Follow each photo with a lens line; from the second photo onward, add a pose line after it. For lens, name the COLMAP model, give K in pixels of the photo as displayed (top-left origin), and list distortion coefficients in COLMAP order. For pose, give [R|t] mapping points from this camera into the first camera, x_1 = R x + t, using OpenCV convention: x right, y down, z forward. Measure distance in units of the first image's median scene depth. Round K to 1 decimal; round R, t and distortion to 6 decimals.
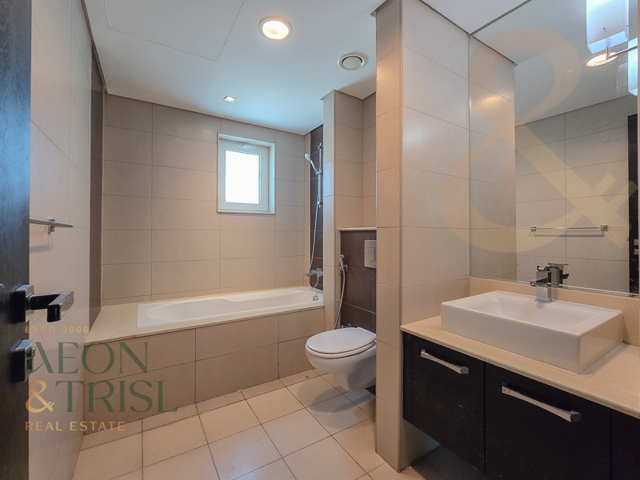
lens RADIAL K [[273.2, 0, 320.4], [0, 273.2, 240.4], [0, 0, 1]] dist [-0.003970, 0.000758]
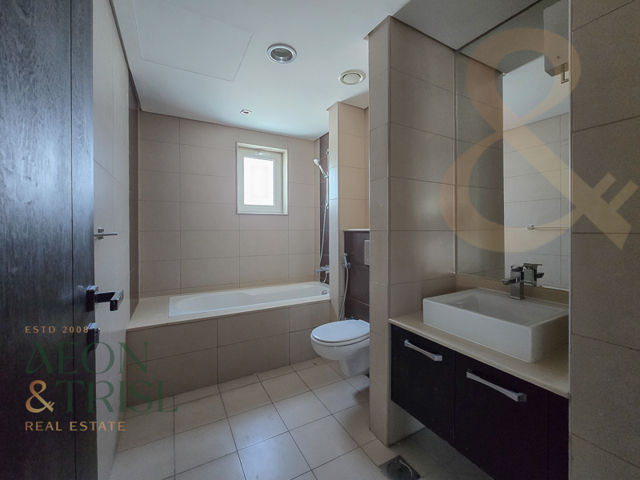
lens RADIAL K [[273.2, 0, 320.8], [0, 273.2, 234.2], [0, 0, 1]] dist [-0.003970, 0.000758]
pose [[0.996254, -0.011497, -0.085706, 0.078168], [0.011752, 0.999928, 0.002470, -0.029055], [0.085671, -0.003468, 0.996317, -0.102548]]
